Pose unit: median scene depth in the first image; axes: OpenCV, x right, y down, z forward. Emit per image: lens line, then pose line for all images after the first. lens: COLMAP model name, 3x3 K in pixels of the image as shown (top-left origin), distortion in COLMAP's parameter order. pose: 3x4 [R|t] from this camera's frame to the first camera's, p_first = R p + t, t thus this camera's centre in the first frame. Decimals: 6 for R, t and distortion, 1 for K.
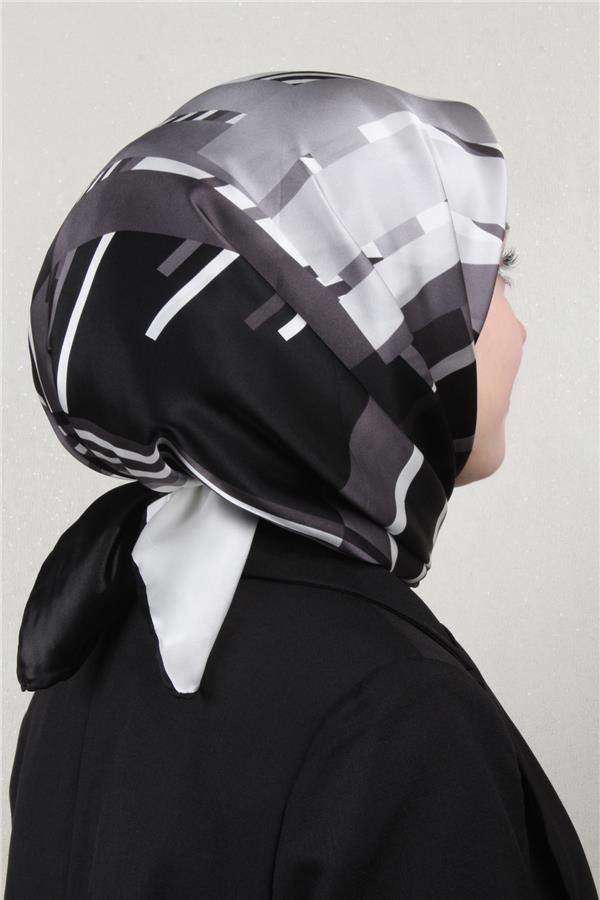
lens RADIAL K [[1330.5, 0, 300.1], [0, 1330.5, 449.2], [0, 0, 1]] dist [-0.009547, 0.000000]
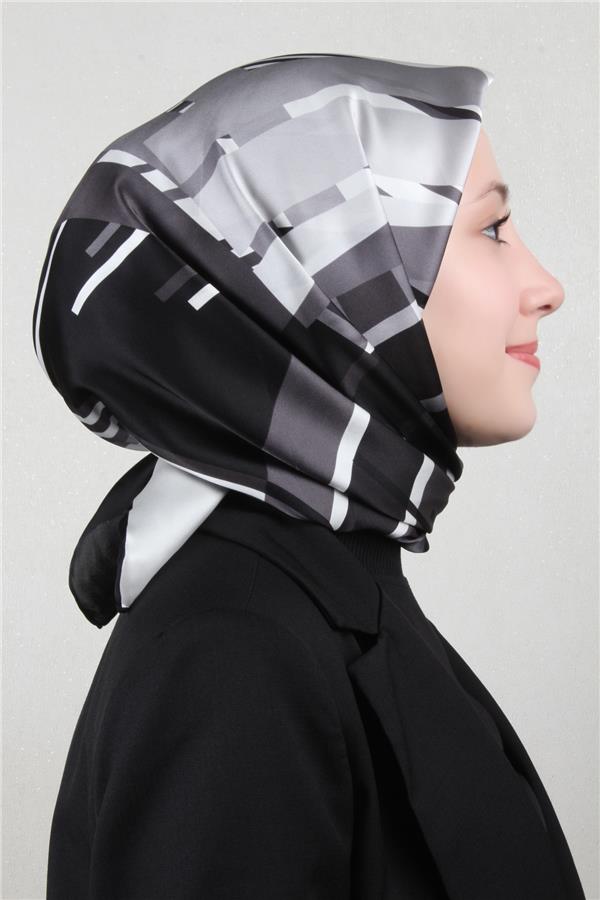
lens RADIAL K [[1330.5, 0, 298.6], [0, 1330.5, 451.2], [0, 0, 1]] dist [-0.009547, 0.000000]
pose [[0.951008, -0.012693, -0.308905, 0.389781], [0.017254, 0.999779, 0.012036, 0.021359], [0.308684, -0.016776, 0.951017, -0.007536]]
